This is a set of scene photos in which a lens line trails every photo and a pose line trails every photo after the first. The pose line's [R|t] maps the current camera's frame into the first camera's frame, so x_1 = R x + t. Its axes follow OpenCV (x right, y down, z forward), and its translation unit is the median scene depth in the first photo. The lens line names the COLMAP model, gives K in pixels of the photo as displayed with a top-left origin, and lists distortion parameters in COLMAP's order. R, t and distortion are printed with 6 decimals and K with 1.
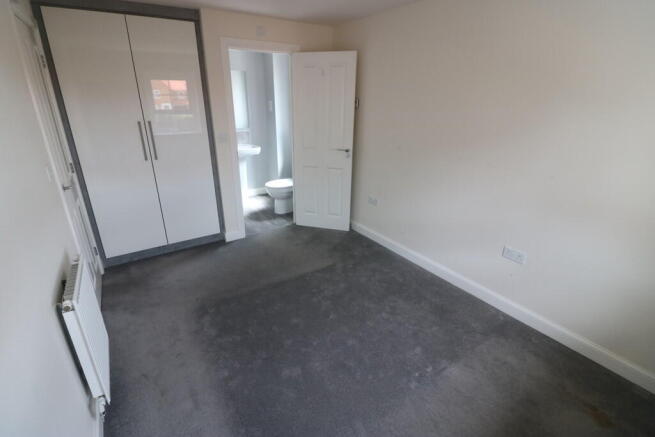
lens RADIAL K [[311.0, 0, 326.6], [0, 311.0, 215.3], [0, 0, 1]] dist [0.001283, 0.000236]
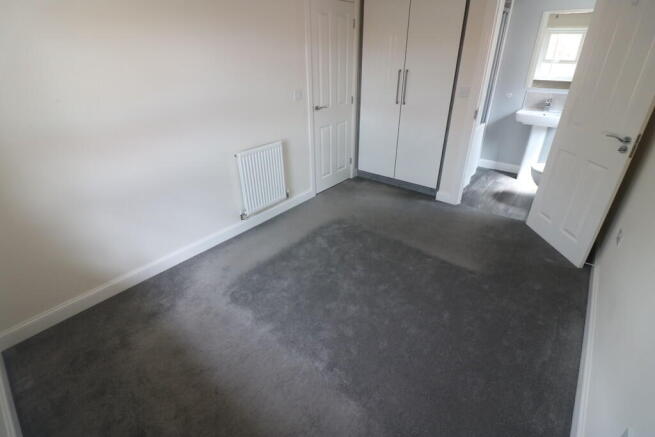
lens RADIAL K [[311.0, 0, 326.6], [0, 311.0, 215.3], [0, 0, 1]] dist [0.001283, 0.000236]
pose [[0.279973, 0.439705, -0.853390, 0.481816], [-0.330600, 0.878727, 0.344299, -0.103932], [0.901287, 0.185736, 0.391386, 0.307731]]
